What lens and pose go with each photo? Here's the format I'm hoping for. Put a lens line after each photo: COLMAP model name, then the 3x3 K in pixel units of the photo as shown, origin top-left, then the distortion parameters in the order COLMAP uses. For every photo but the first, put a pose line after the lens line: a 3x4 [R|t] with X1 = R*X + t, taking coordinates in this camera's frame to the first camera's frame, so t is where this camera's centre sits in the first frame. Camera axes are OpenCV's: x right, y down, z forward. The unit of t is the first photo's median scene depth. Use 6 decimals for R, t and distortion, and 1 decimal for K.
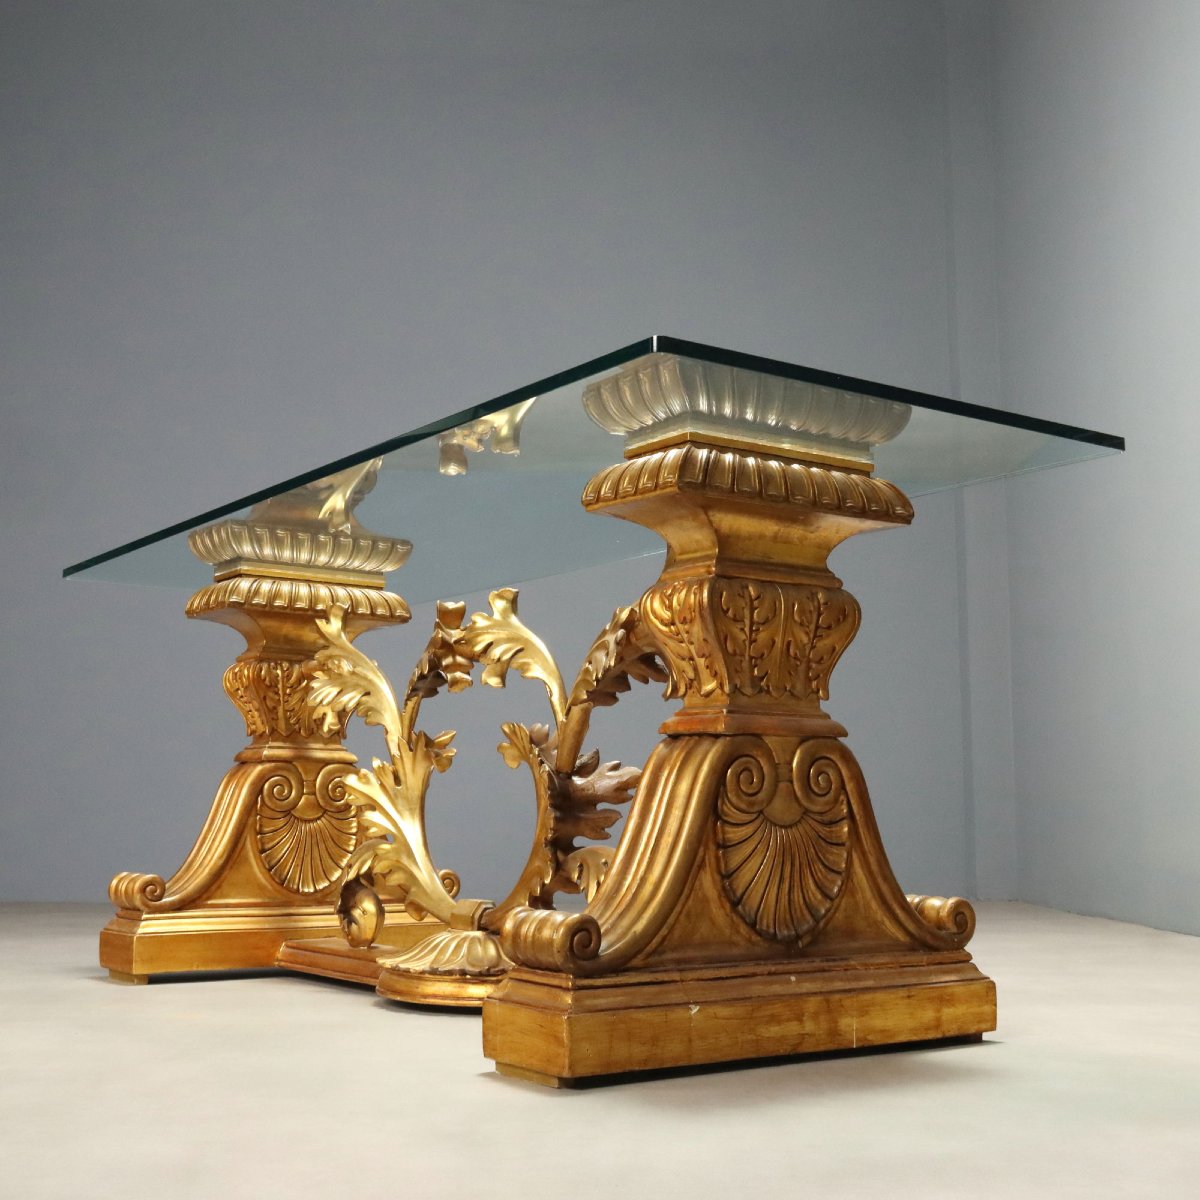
lens RADIAL K [[1614.2, 0, 601.6], [0, 1614.2, 600.7], [0, 0, 1]] dist [-0.033463, 0.000000]
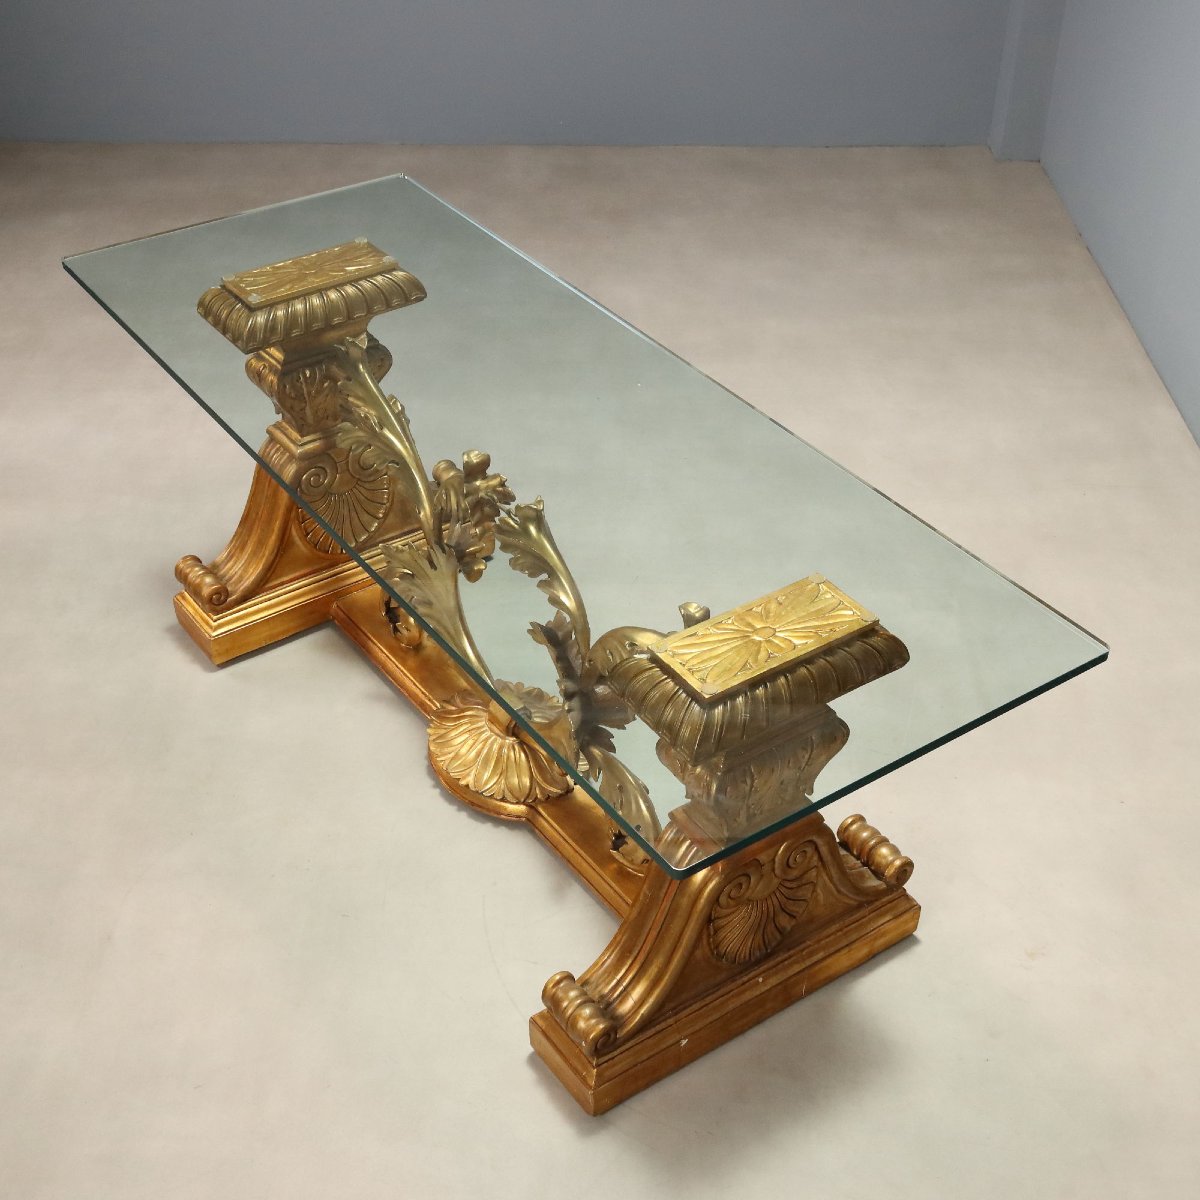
lens RADIAL K [[1650.2, 0, 596.9], [0, 1650.2, 599.6], [0, 0, 1]] dist [0.033564, 0.000000]
pose [[0.999863, 0.015354, 0.006171, -0.018912], [-0.015298, 0.715472, 0.698474, -0.619395], [0.006309, -0.698472, 0.715609, 0.163191]]
